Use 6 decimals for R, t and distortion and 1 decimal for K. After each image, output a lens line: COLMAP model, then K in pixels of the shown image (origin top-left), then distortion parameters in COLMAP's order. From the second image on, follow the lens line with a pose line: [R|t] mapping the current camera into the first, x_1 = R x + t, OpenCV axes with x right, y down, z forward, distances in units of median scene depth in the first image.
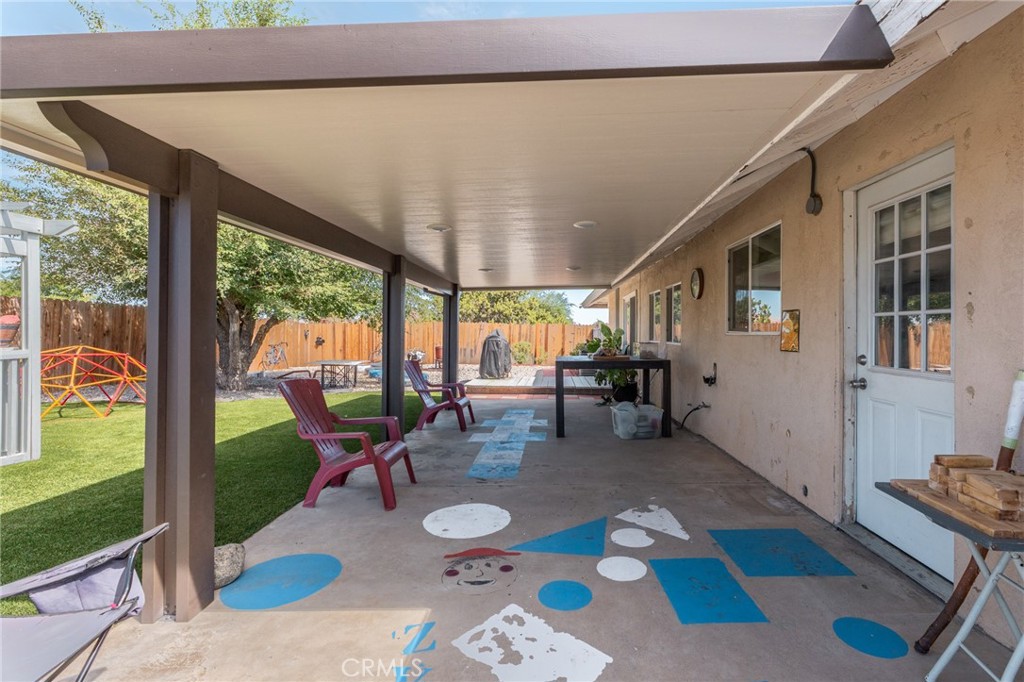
lens RADIAL K [[431.4, 0, 527.6], [0, 431.4, 337.0], [0, 0, 1]] dist [-0.000230, 0.000041]
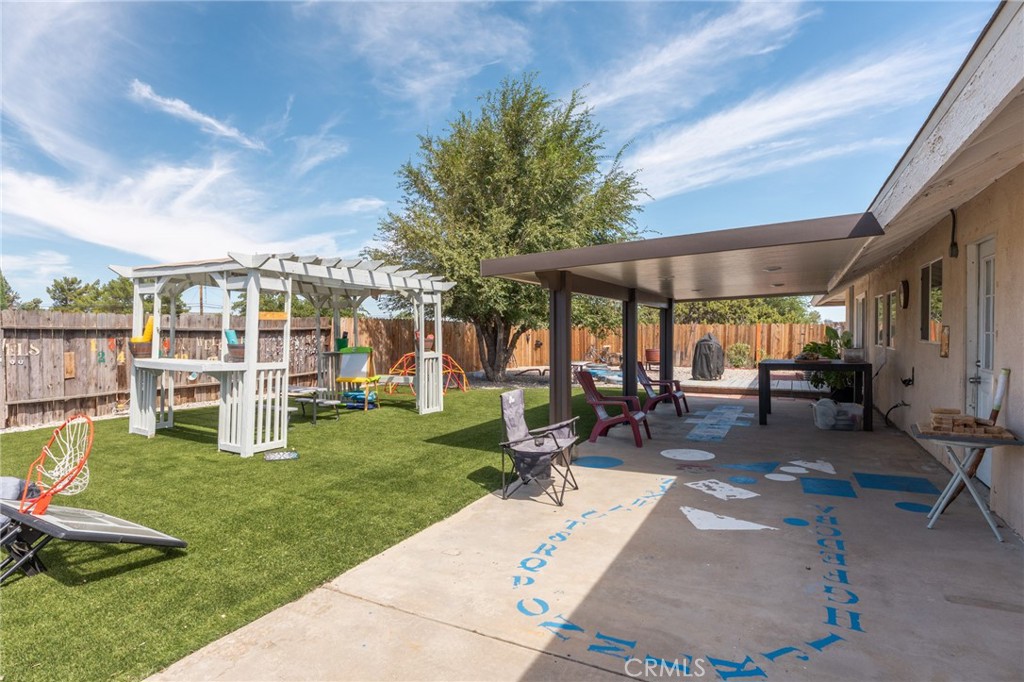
lens RADIAL K [[496.9, 0, 512.0], [0, 496.9, 341.0], [0, 0, 1]] dist [0.018512, 0.000036]
pose [[0.899303, -0.006078, -0.437285, 0.049091], [0.010194, 0.999923, 0.007068, -0.022090], [0.437208, -0.010814, 0.899295, -0.520692]]
